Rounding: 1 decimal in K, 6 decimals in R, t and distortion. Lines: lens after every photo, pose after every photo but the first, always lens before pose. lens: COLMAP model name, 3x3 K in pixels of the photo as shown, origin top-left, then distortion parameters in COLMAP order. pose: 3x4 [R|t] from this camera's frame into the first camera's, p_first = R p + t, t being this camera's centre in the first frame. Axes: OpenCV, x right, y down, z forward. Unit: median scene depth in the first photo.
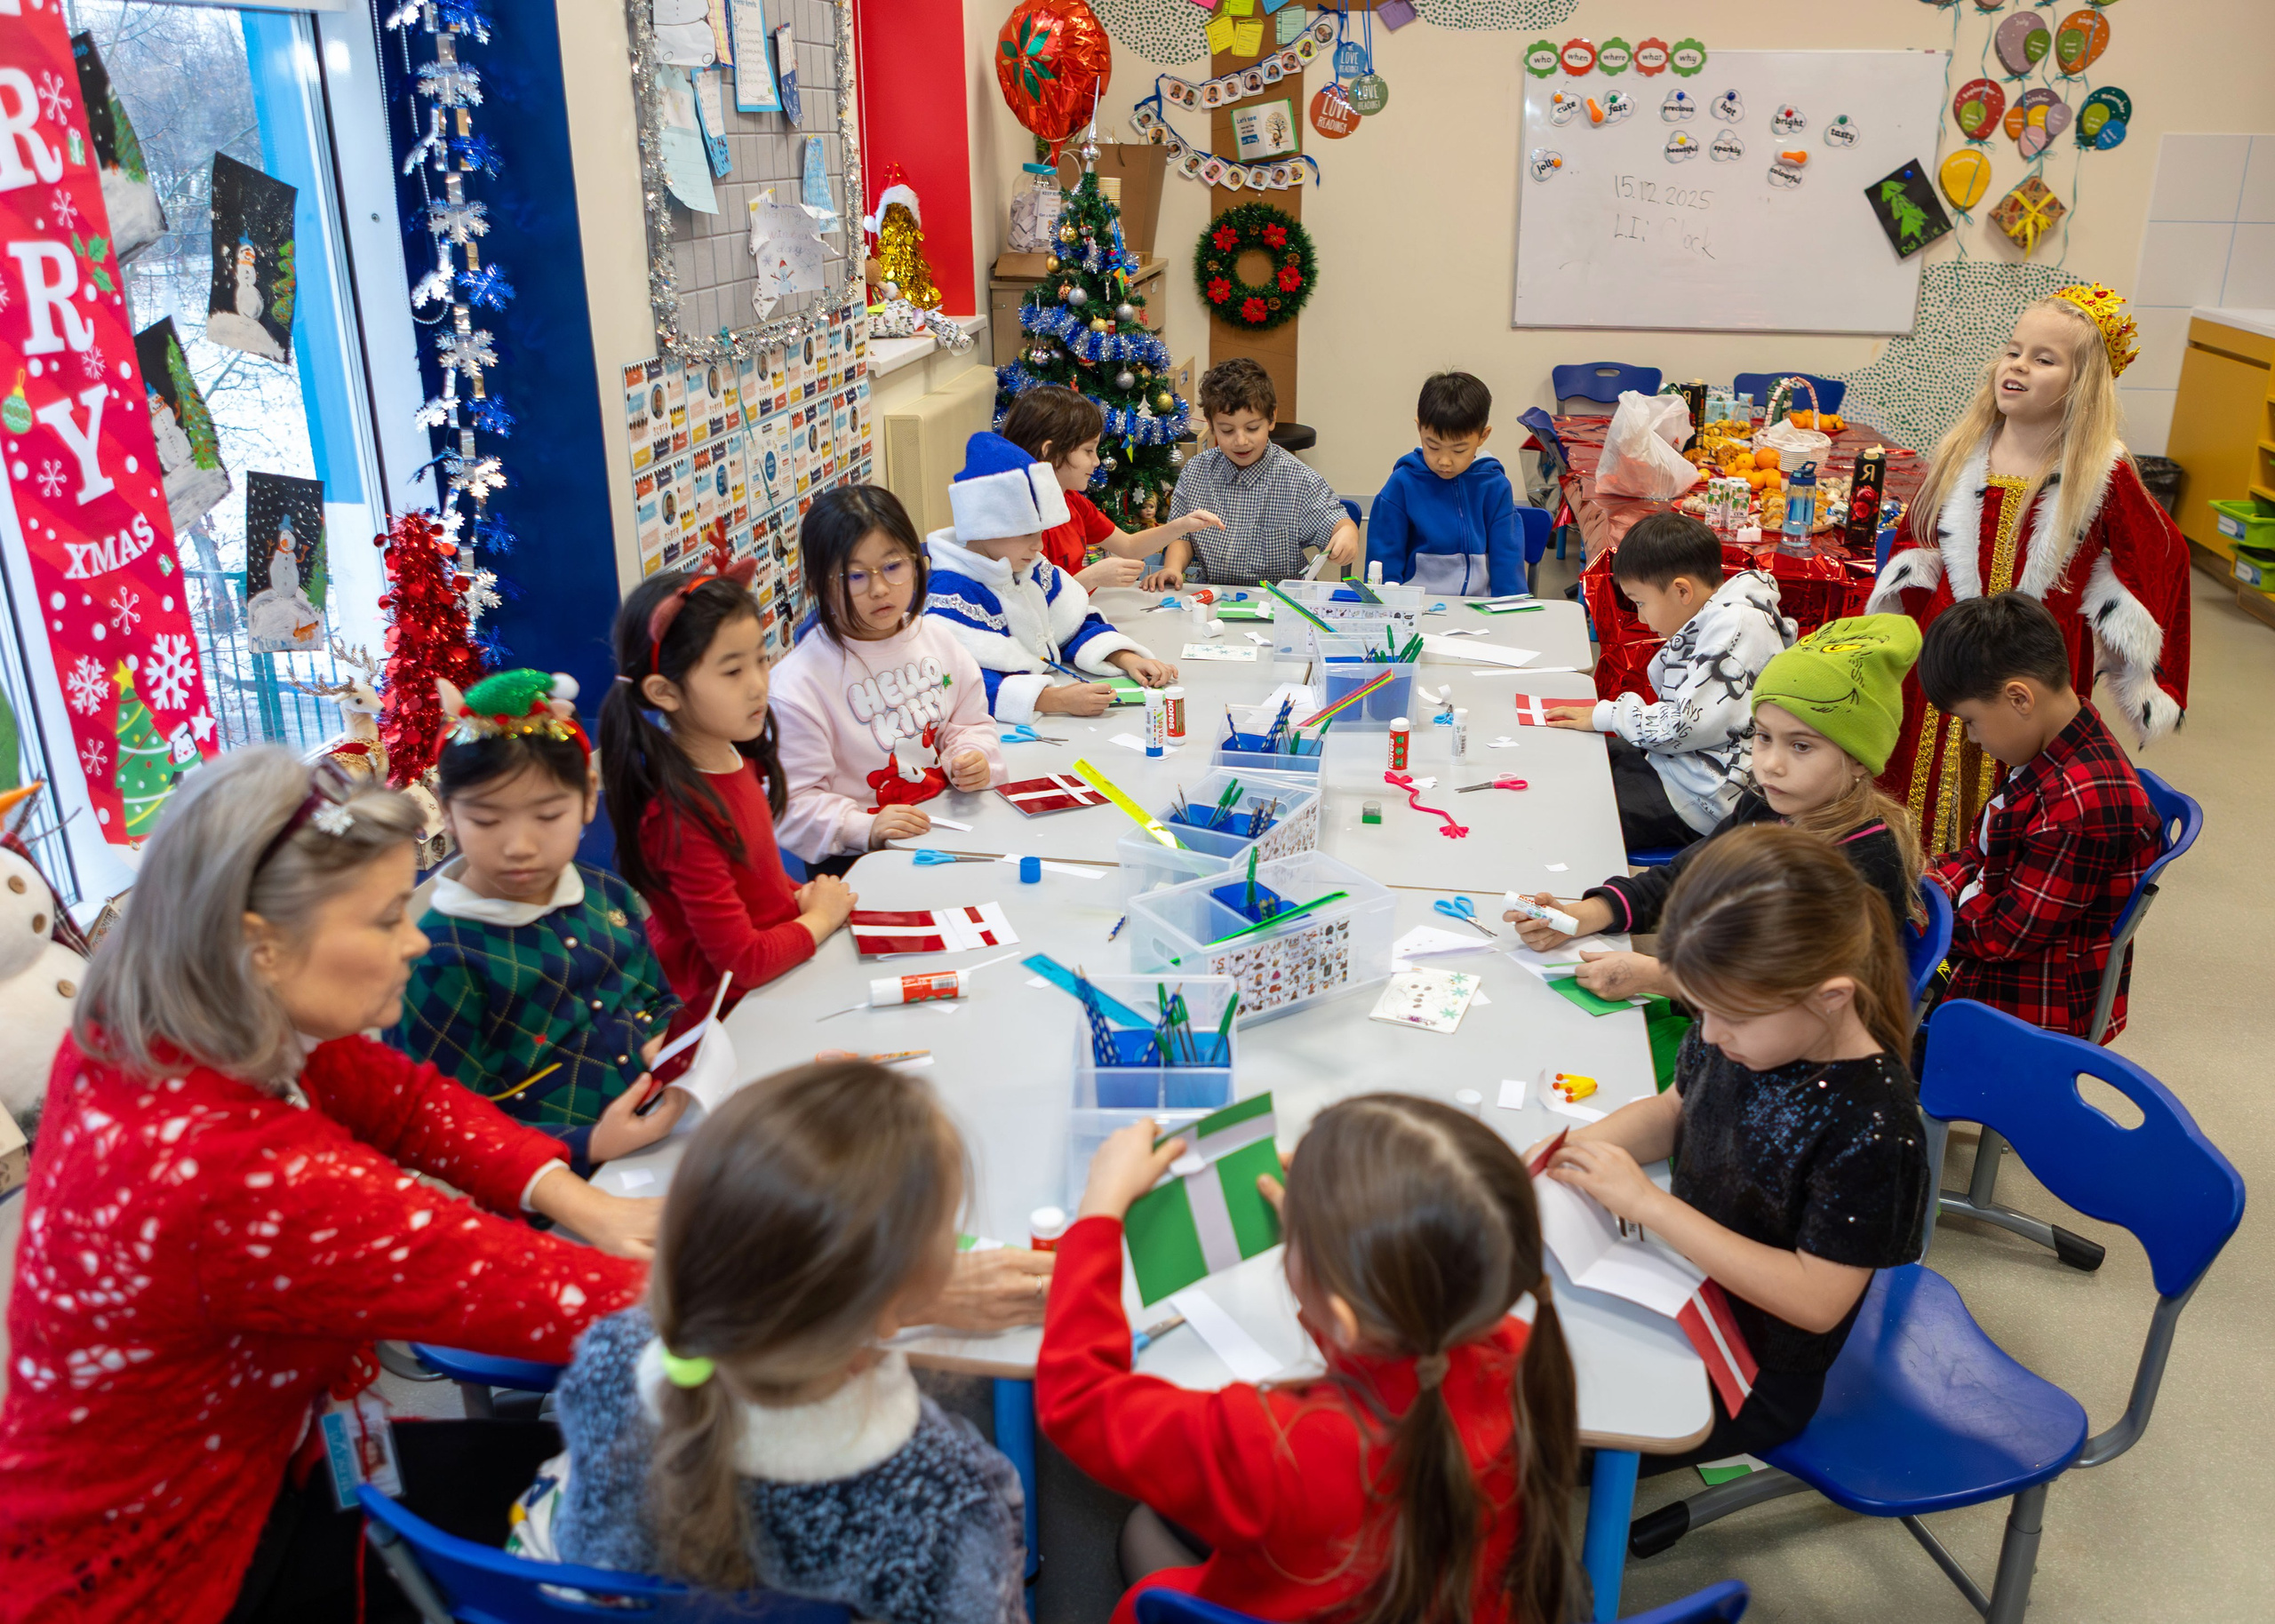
lens RADIAL K [[1865.4, 0, 1133.7], [0, 1865.4, 728.8], [0, 0, 1]] dist [-0.030004, 0.036718]
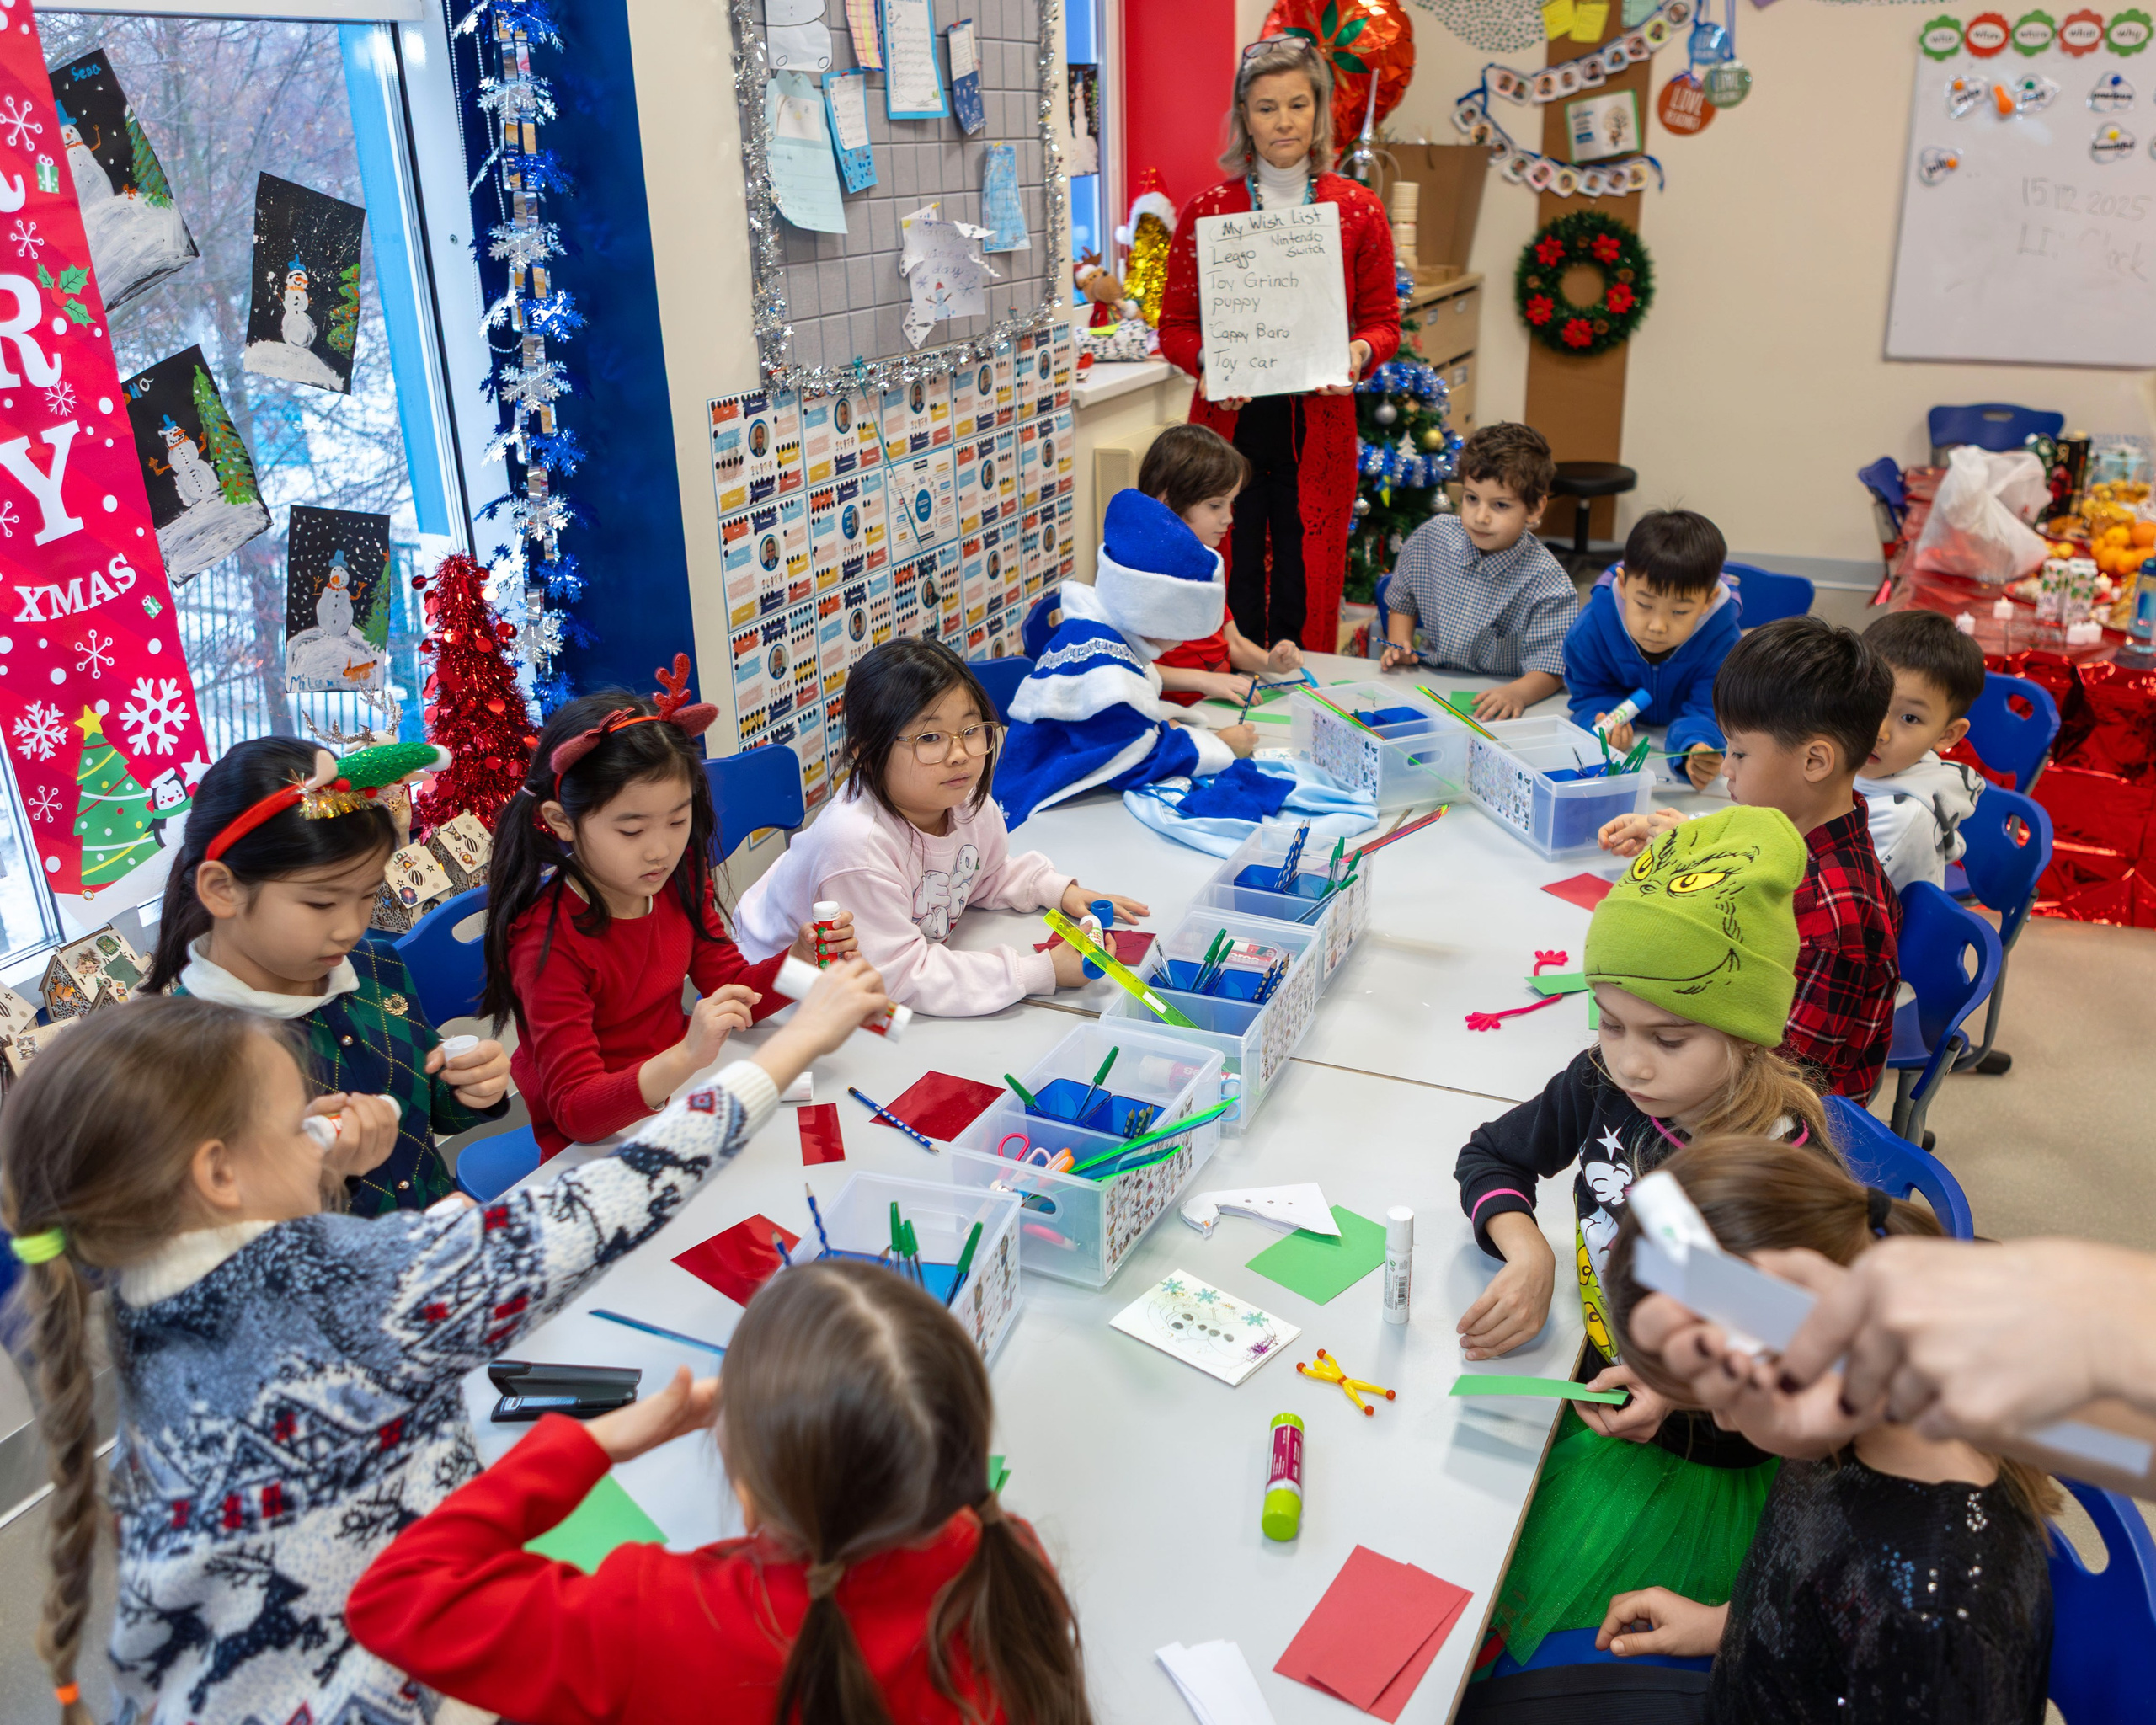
lens RADIAL K [[1909.7, 0, 1123.4], [0, 1909.7, 812.5], [0, 0, 1]] dist [-0.006463, 0.009313]
pose [[0.968573, 0.077561, -0.236329, 0.156492], [-0.068331, 0.996554, 0.047011, -0.045402], [0.239161, -0.029385, 0.970535, 0.107731]]
